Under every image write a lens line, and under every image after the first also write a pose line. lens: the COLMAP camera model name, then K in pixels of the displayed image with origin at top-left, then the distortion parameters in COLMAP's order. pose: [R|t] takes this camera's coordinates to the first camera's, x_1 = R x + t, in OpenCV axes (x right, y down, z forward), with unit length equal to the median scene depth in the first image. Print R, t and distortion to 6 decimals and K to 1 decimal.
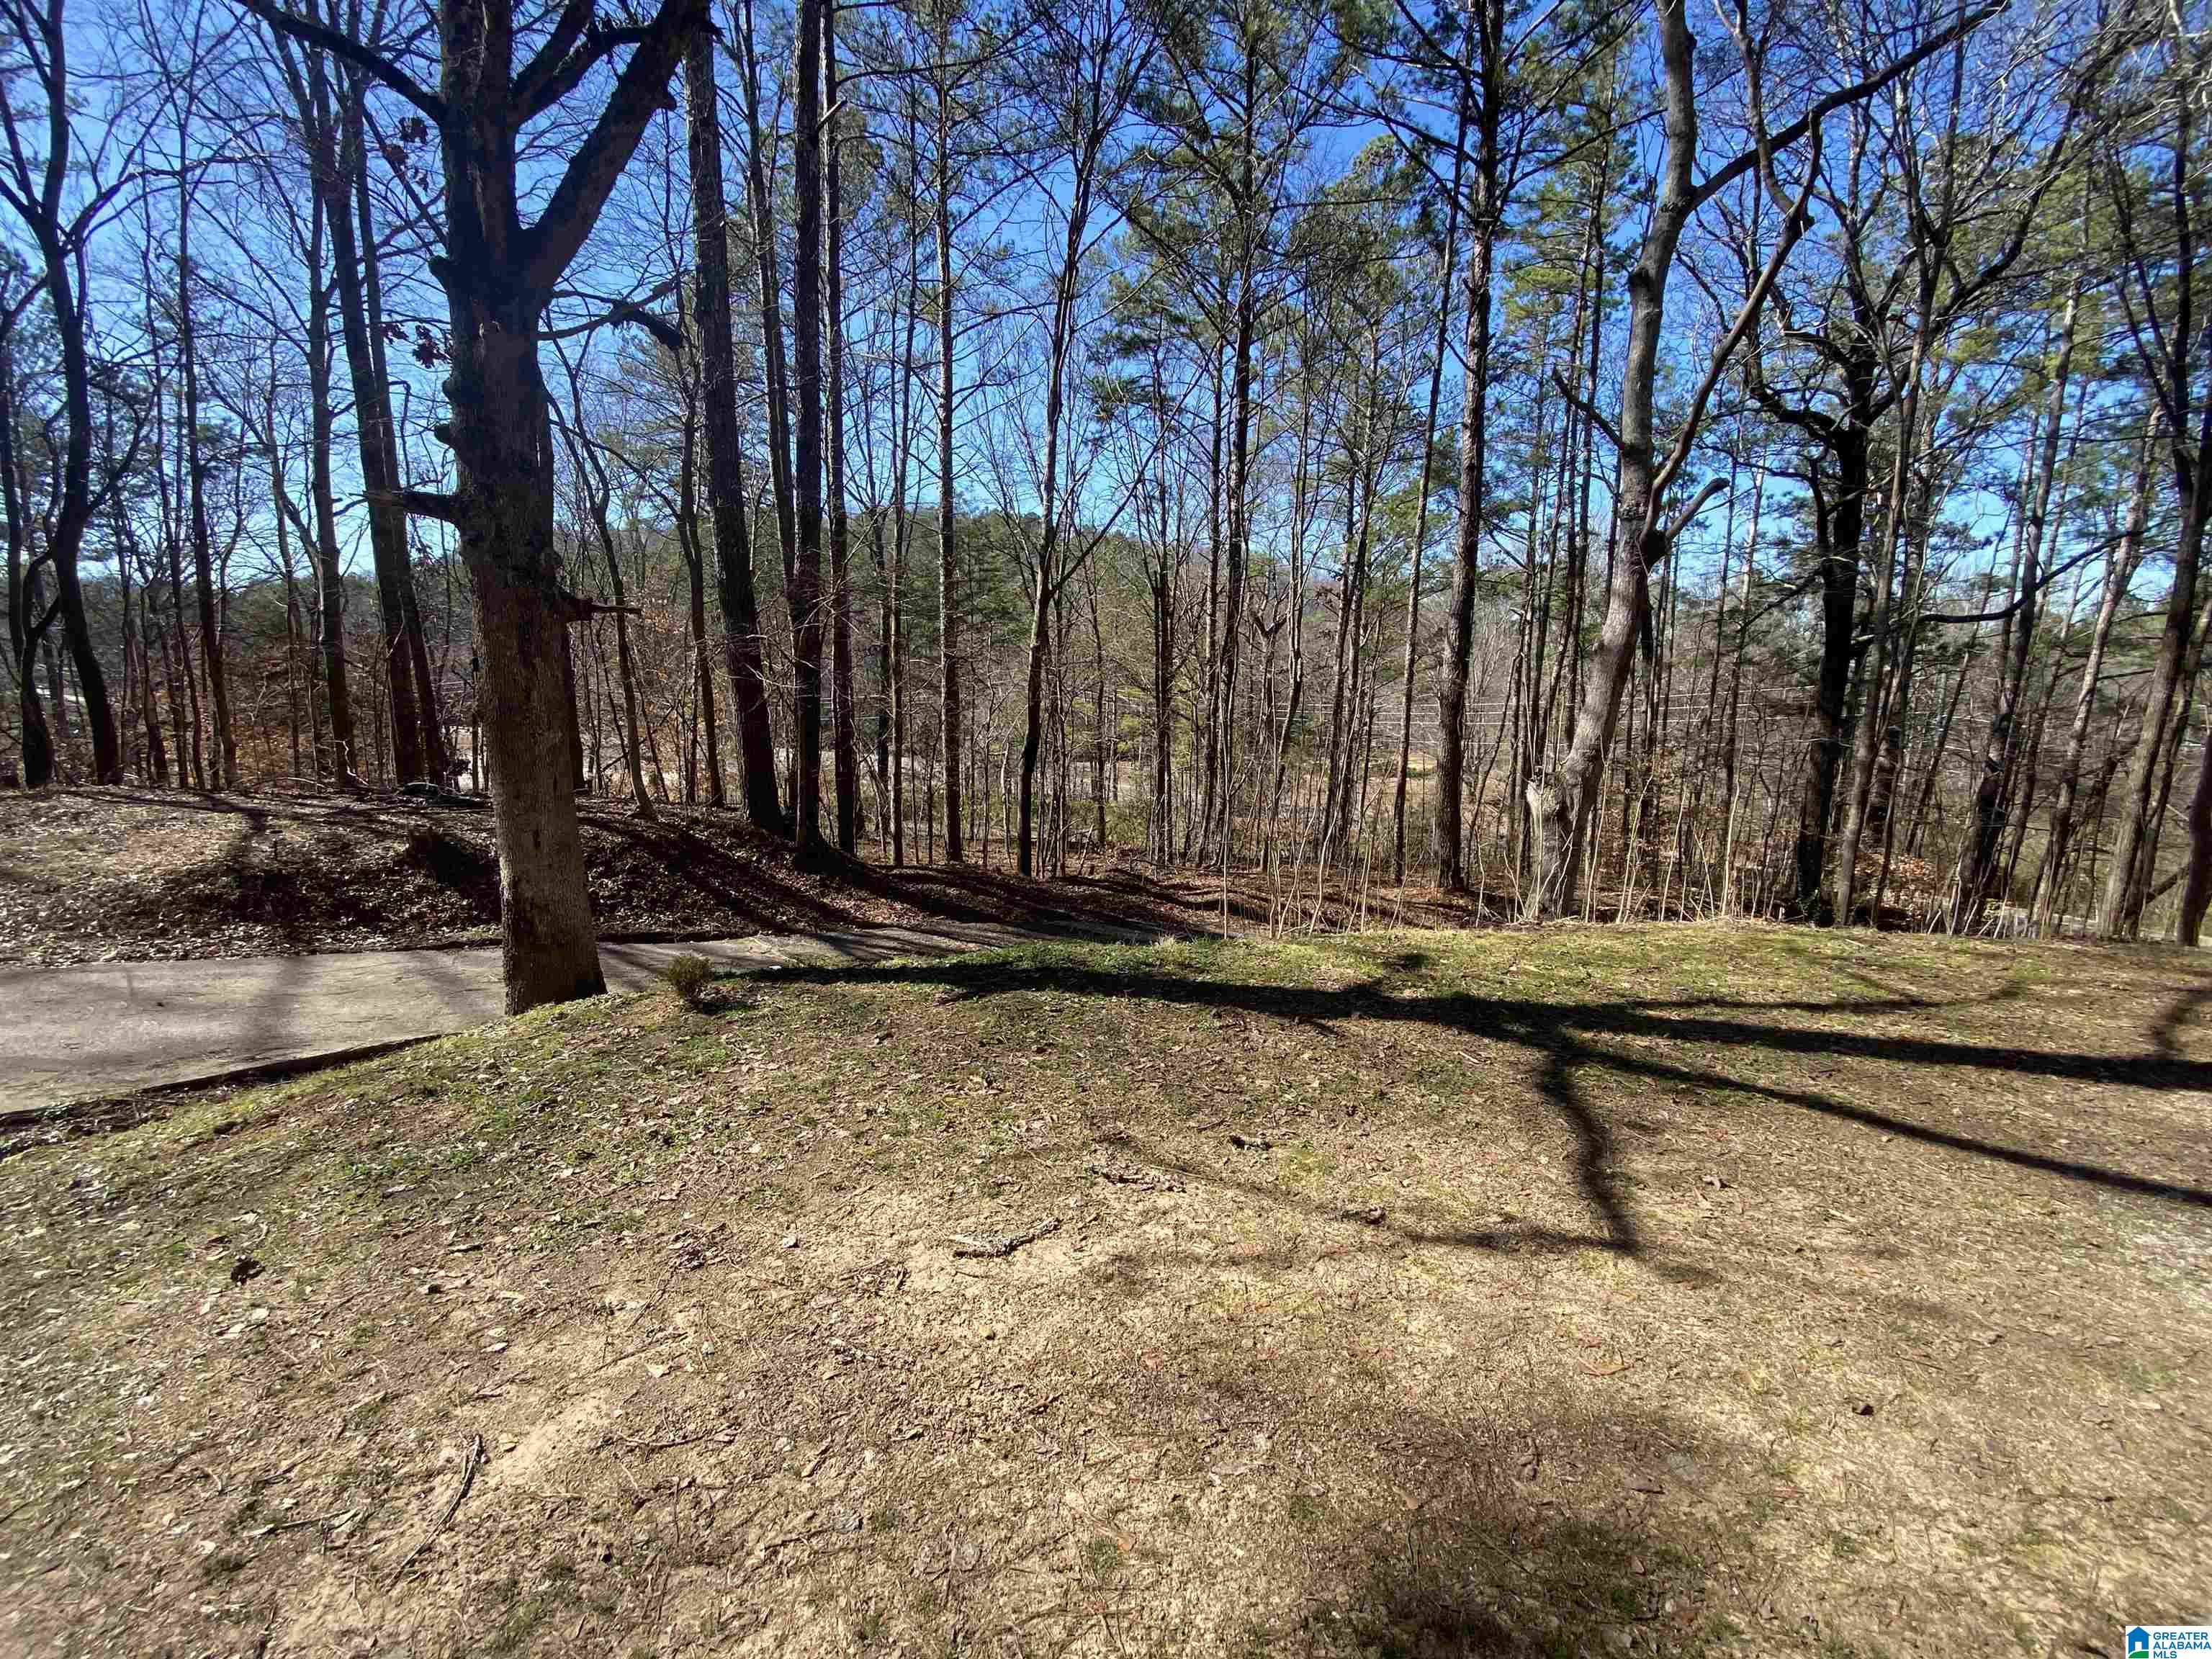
lens RADIAL K [[895.8, 0, 1088.0], [0, 895.8, 831.8], [0, 0, 1]] dist [0.013280, -0.016259]
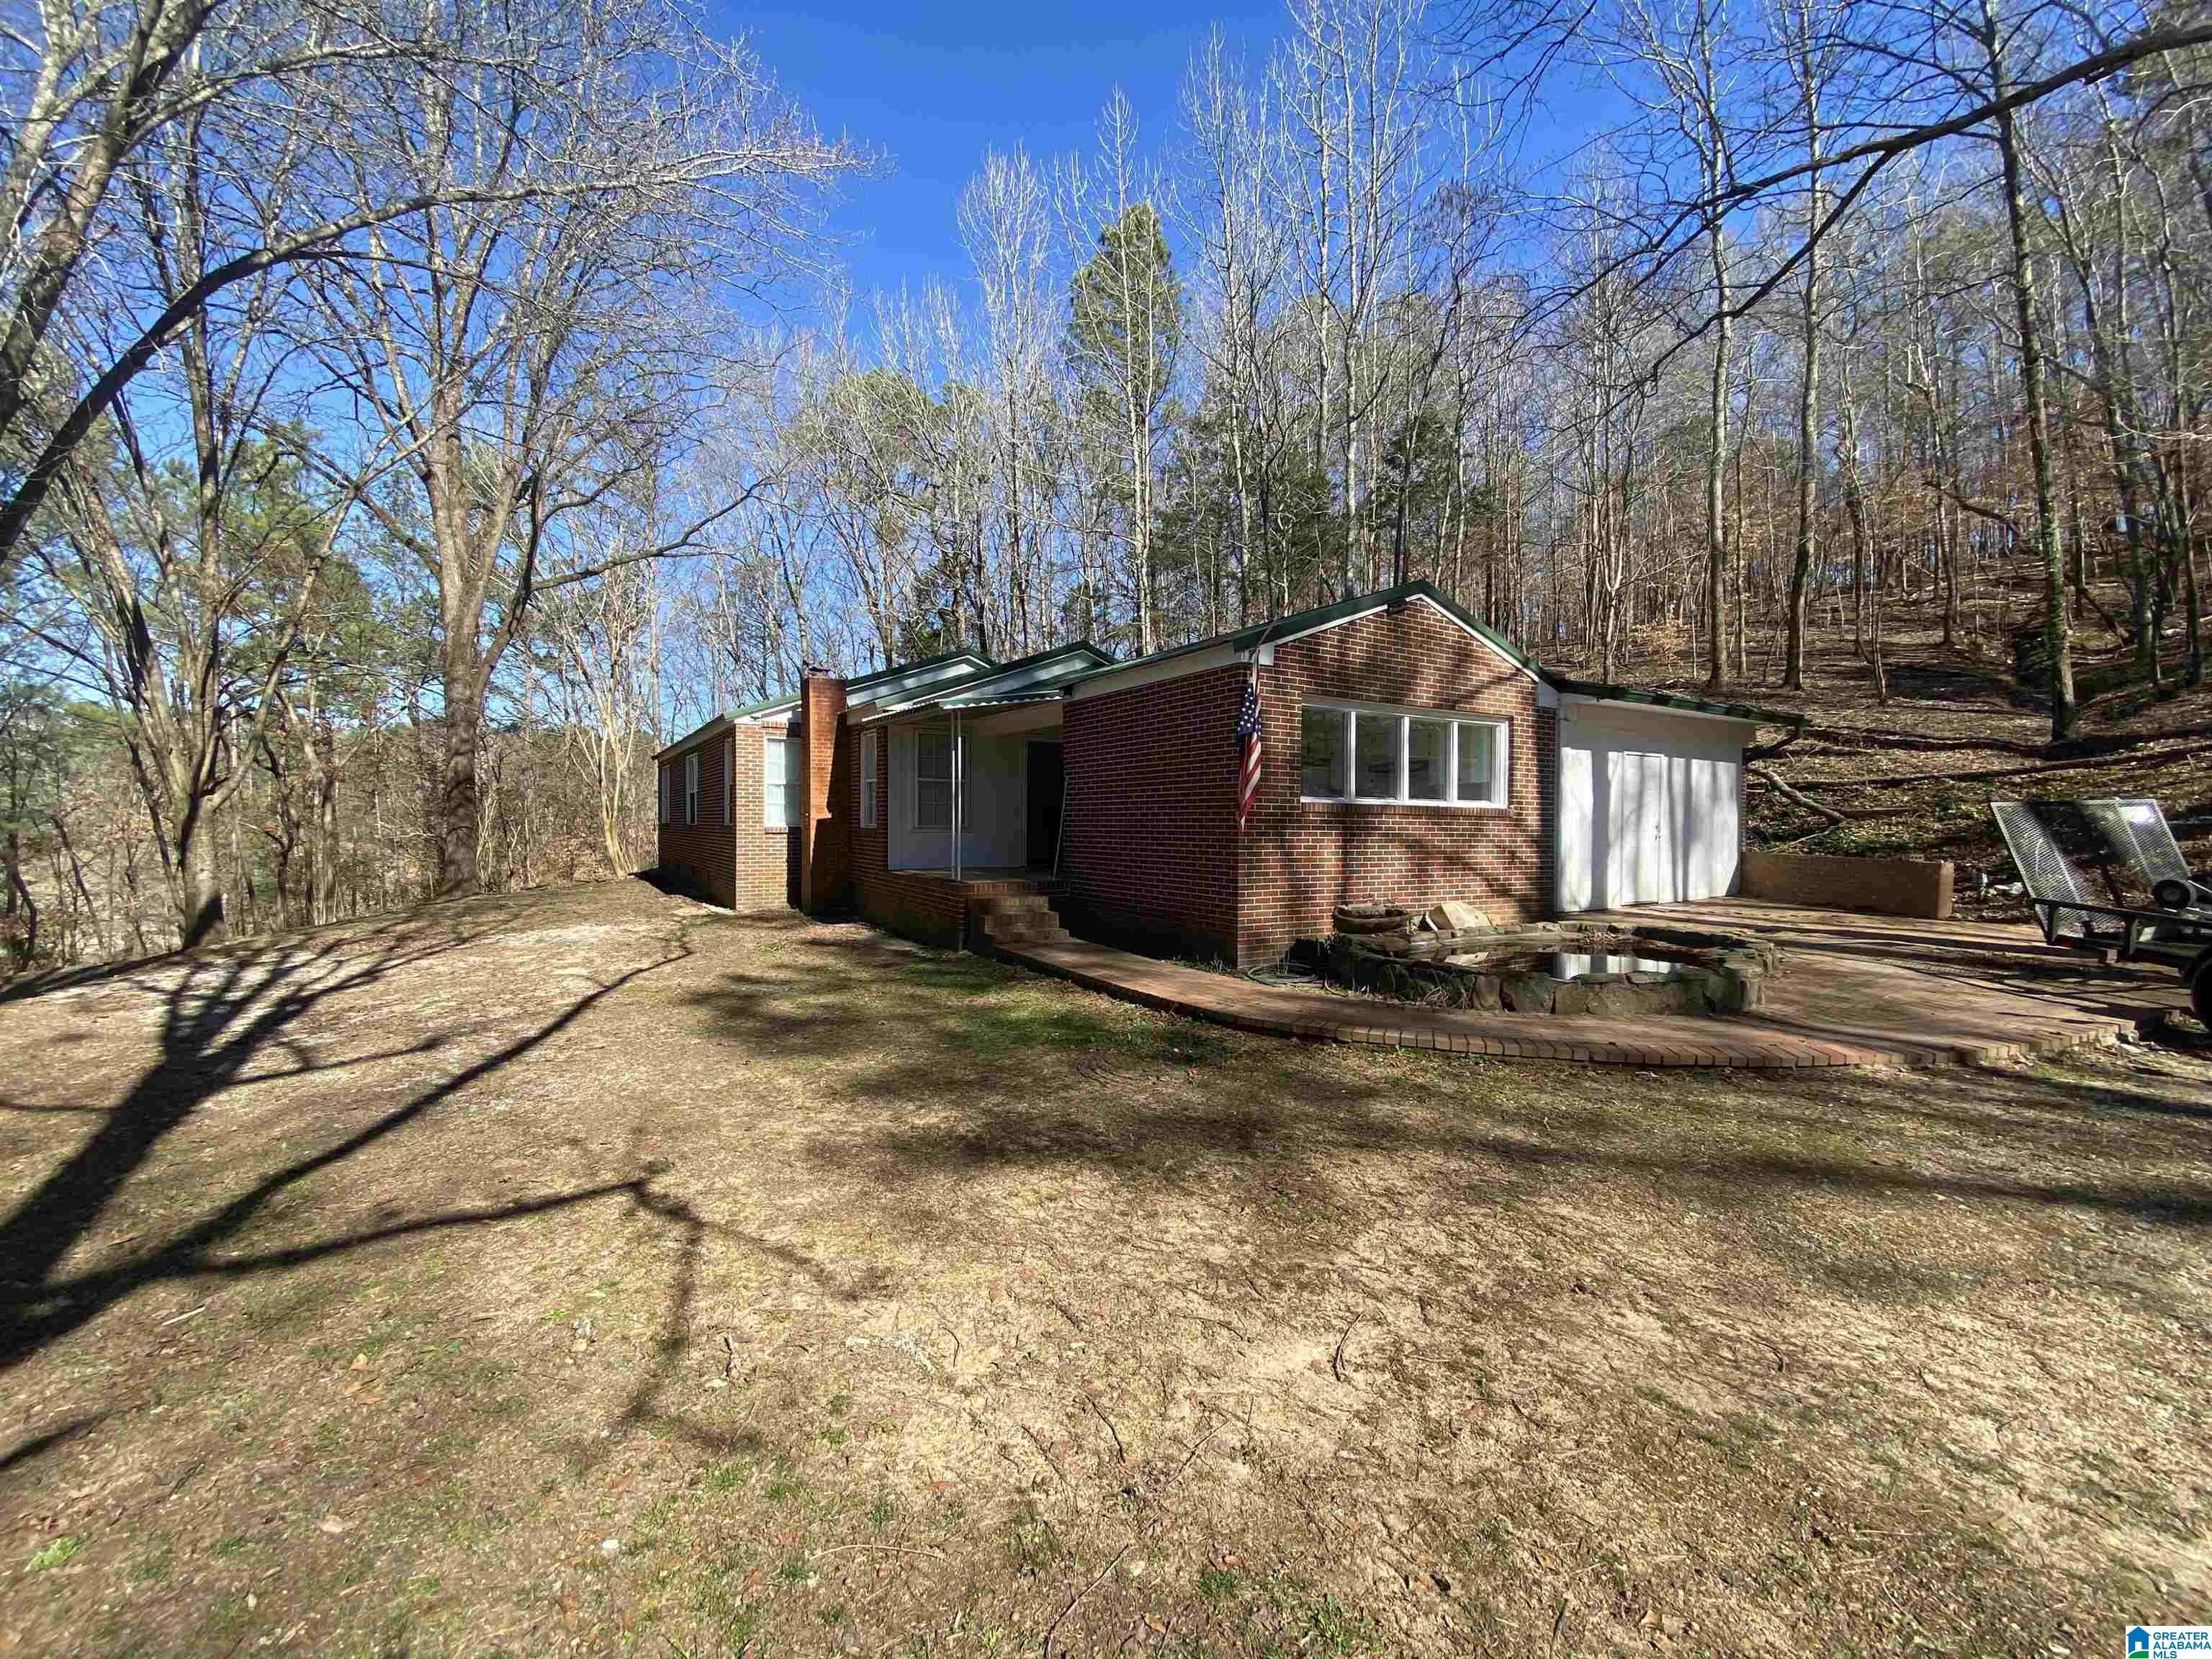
lens RADIAL K [[895.8, 0, 1094.8], [0, 895.8, 812.0], [0, 0, 1]] dist [0.013280, -0.016259]
pose [[-0.779632, -0.003997, 0.626226, -0.264668], [0.103045, 0.985530, 0.134579, -0.075848], [-0.617703, 0.169451, -0.767939, 0.452591]]
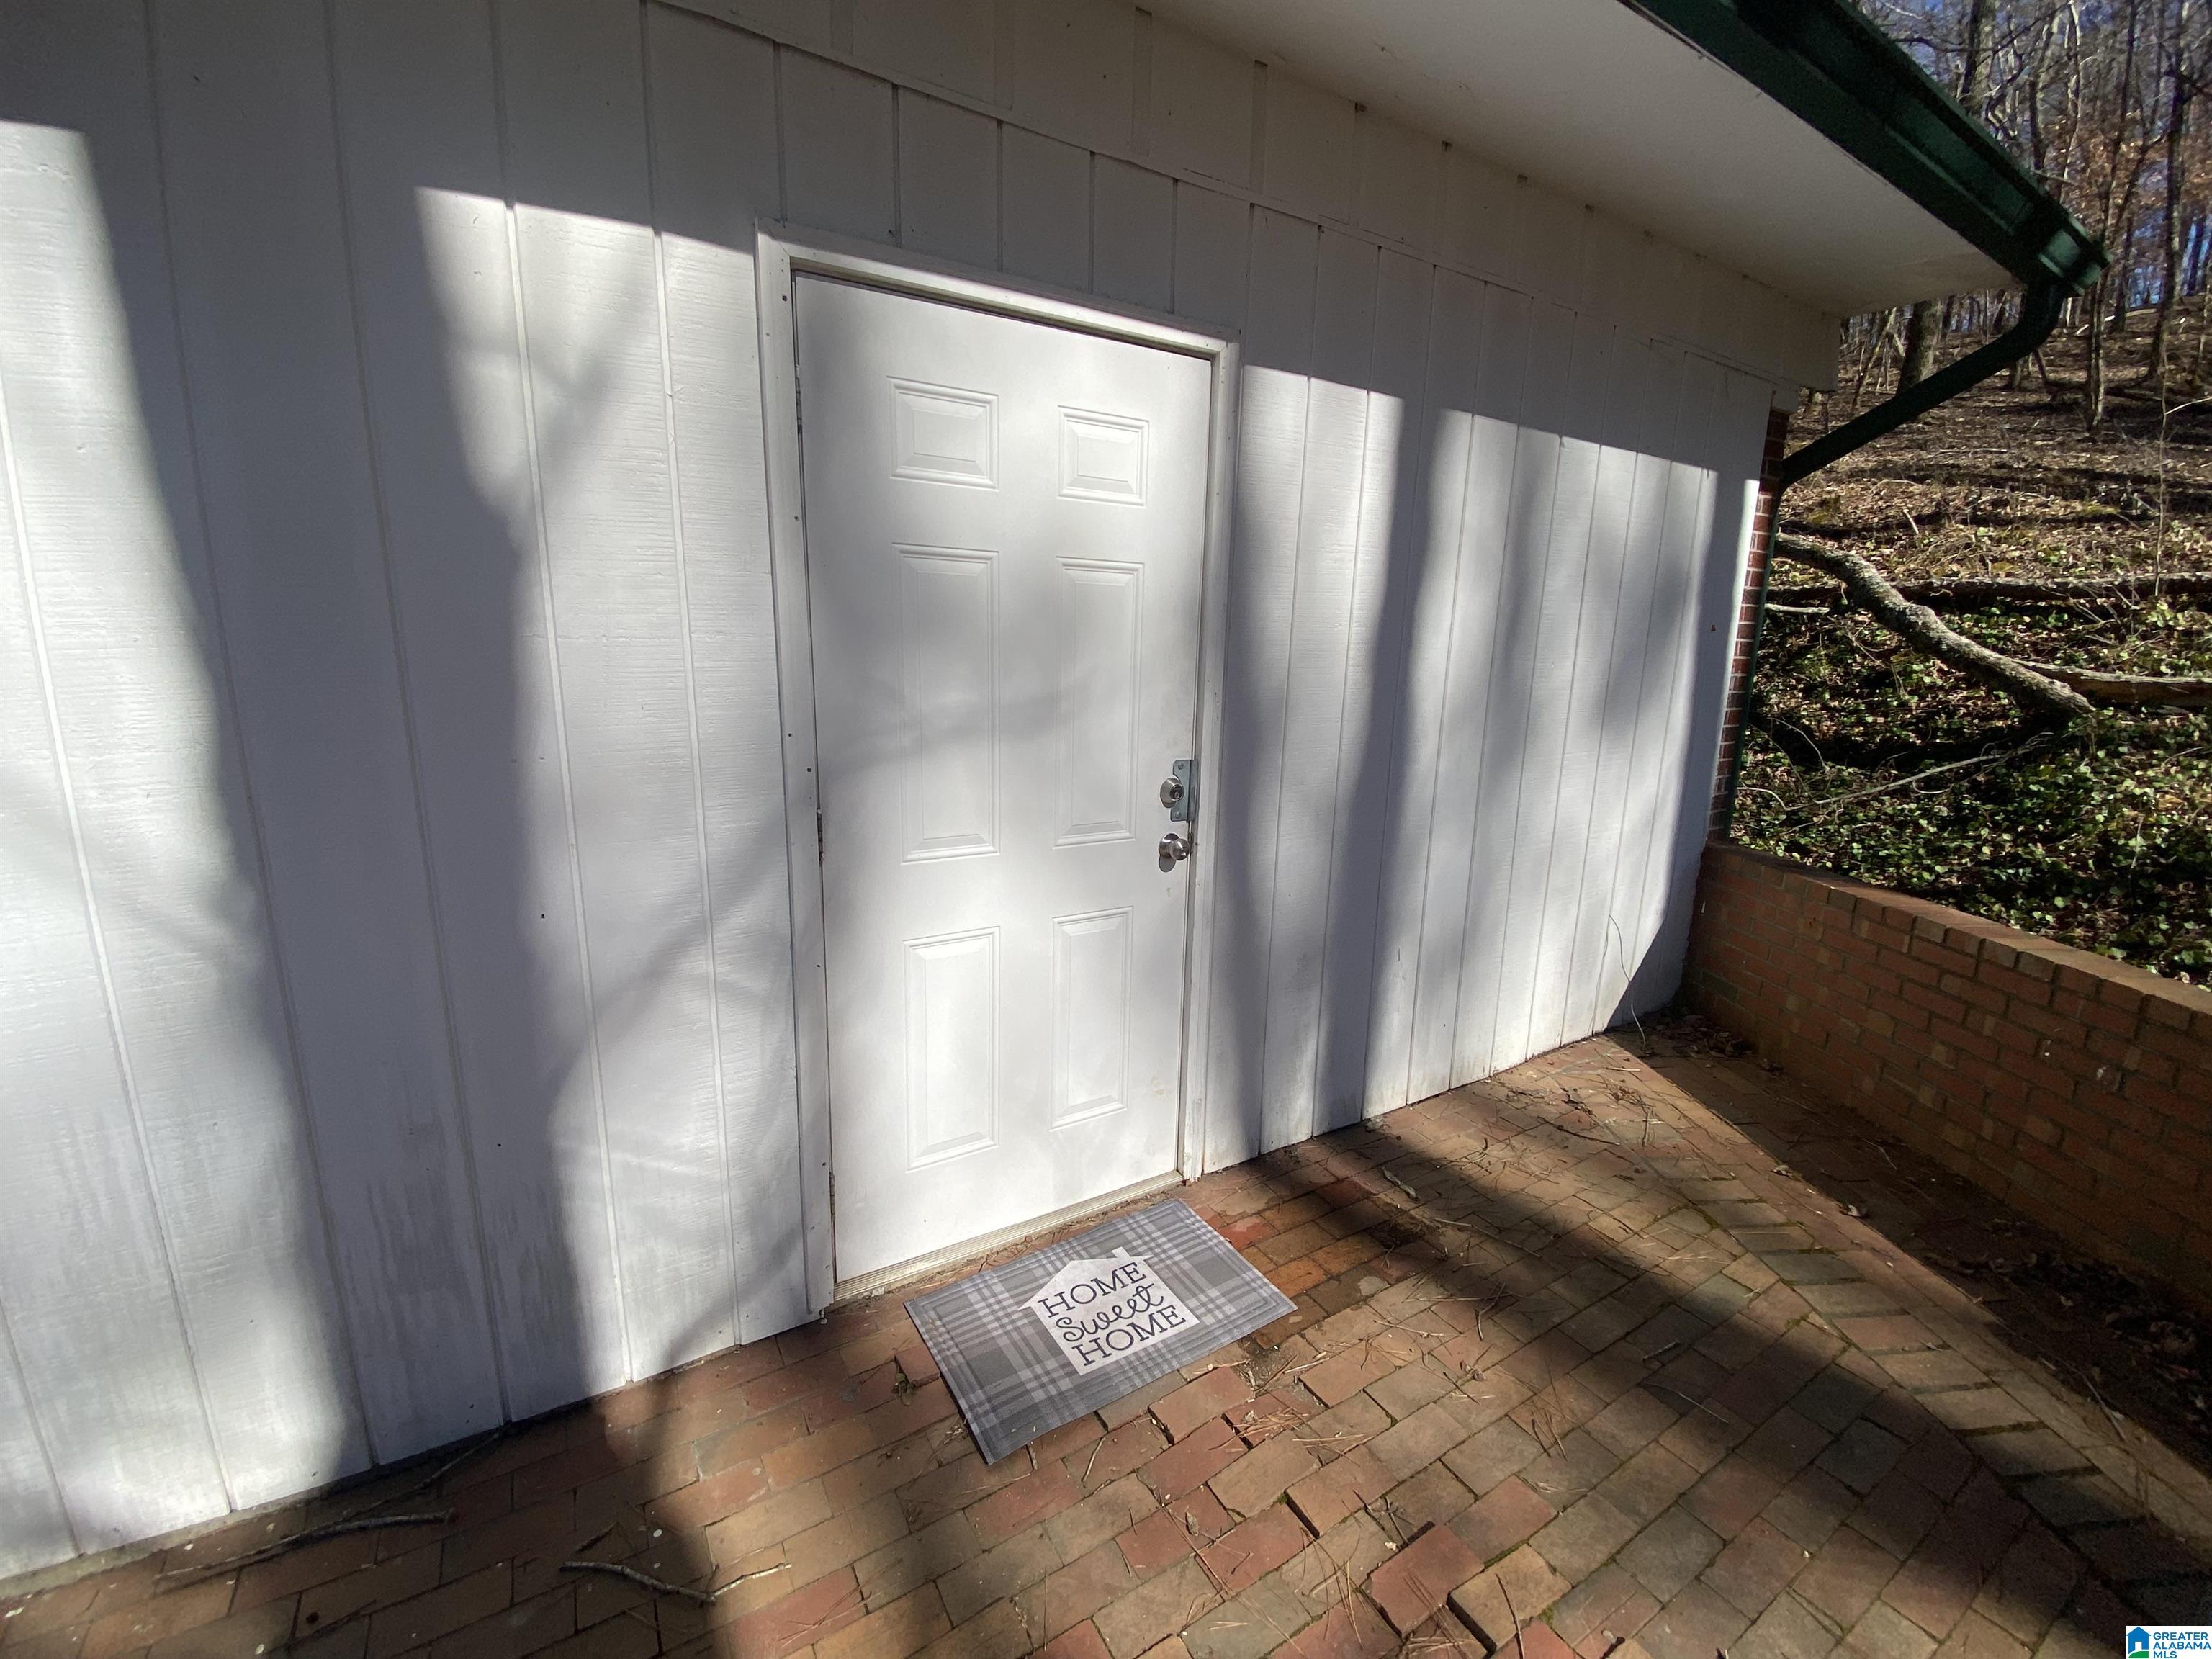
lens RADIAL K [[895.8, 0, 1117.3], [0, 895.8, 827.5], [0, 0, 1]] dist [0.013280, -0.016259]
pose [[-0.774625, -0.144895, 0.615599, -0.210440], [0.091143, 0.937661, 0.335388, 0.133154], [-0.625819, 0.315908, -0.713129, -0.854026]]
